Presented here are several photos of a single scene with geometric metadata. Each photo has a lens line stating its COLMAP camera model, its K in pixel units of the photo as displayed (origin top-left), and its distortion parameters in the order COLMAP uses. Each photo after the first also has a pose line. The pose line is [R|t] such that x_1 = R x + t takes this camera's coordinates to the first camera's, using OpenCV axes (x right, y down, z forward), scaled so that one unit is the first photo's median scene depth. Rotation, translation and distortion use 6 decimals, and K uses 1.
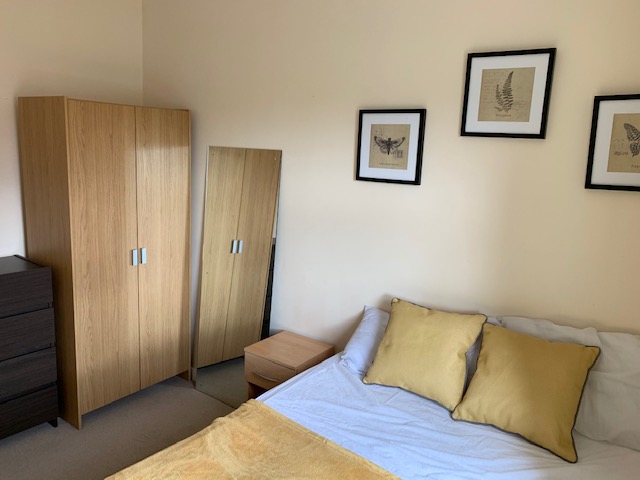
lens RADIAL K [[478.9, 0, 307.4], [0, 478.9, 237.6], [0, 0, 1]] dist [0.005512, 0.000690]
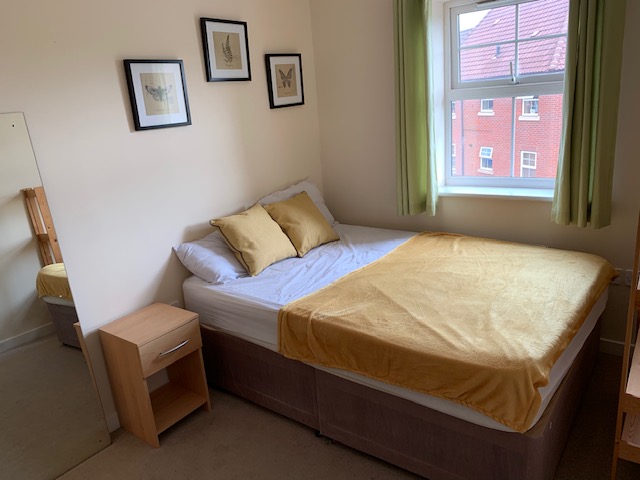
lens RADIAL K [[478.9, 0, 307.4], [0, 478.9, 237.6], [0, 0, 1]] dist [0.005512, 0.000690]
pose [[0.041852, -0.308979, 0.950147, -1.161381], [0.283552, 0.915553, 0.285240, -0.128865], [-0.958043, 0.257478, 0.125930, 0.751417]]
